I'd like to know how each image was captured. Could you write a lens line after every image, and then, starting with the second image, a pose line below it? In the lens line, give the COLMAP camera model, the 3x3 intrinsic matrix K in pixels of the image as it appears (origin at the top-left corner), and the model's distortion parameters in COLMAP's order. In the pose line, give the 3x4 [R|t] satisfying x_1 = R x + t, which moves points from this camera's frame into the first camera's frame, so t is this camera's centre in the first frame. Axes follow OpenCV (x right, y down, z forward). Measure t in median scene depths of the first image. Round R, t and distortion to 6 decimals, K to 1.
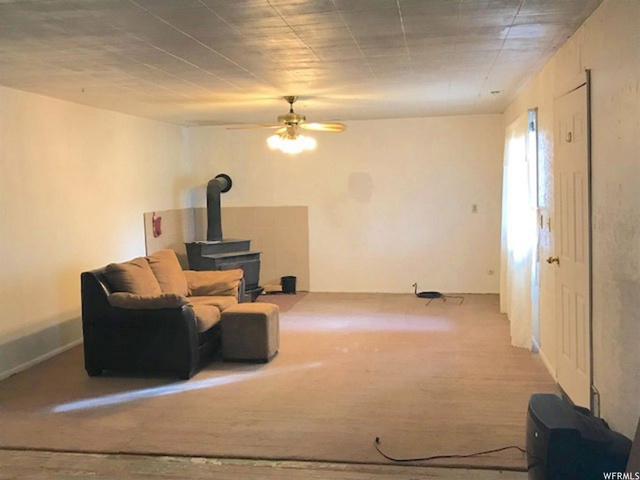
lens RADIAL K [[655.4, 0, 320.0], [0, 655.4, 240.0], [0, 0, 1]] dist [0.002283, 0.000447]
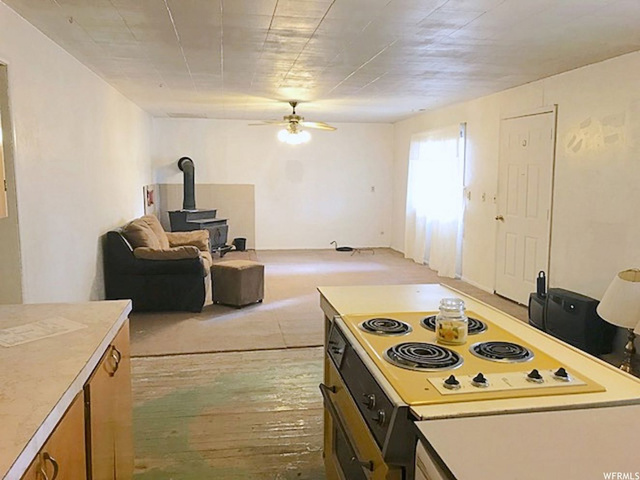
lens RADIAL K [[519.3, 0, 320.0], [0, 519.3, 240.0], [0, 0, 1]] dist [0.007754, -0.000609]
pose [[0.939288, -0.009951, 0.342985, -0.281168], [-0.003860, 0.999210, 0.039562, 0.019897], [-0.343108, -0.038484, 0.938507, -0.036739]]
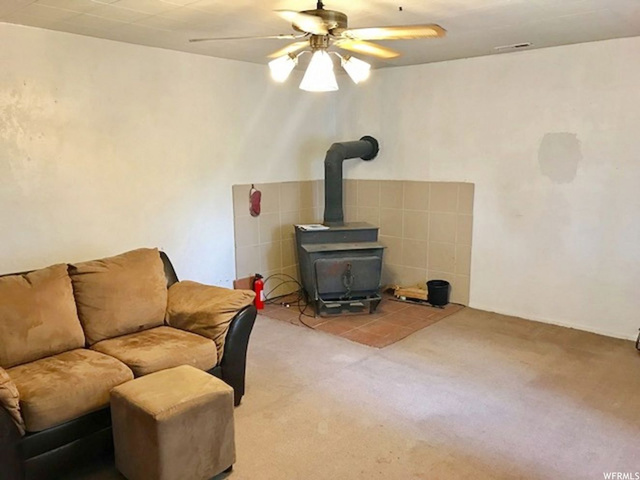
lens RADIAL K [[519.3, 0, 320.0], [0, 519.3, 240.0], [0, 0, 1]] dist [0.007754, -0.000609]
pose [[0.851295, 0.101290, -0.514817, 0.141973], [-0.054461, 0.992948, 0.105305, -0.045622], [0.521853, -0.061608, 0.850808, 0.499351]]
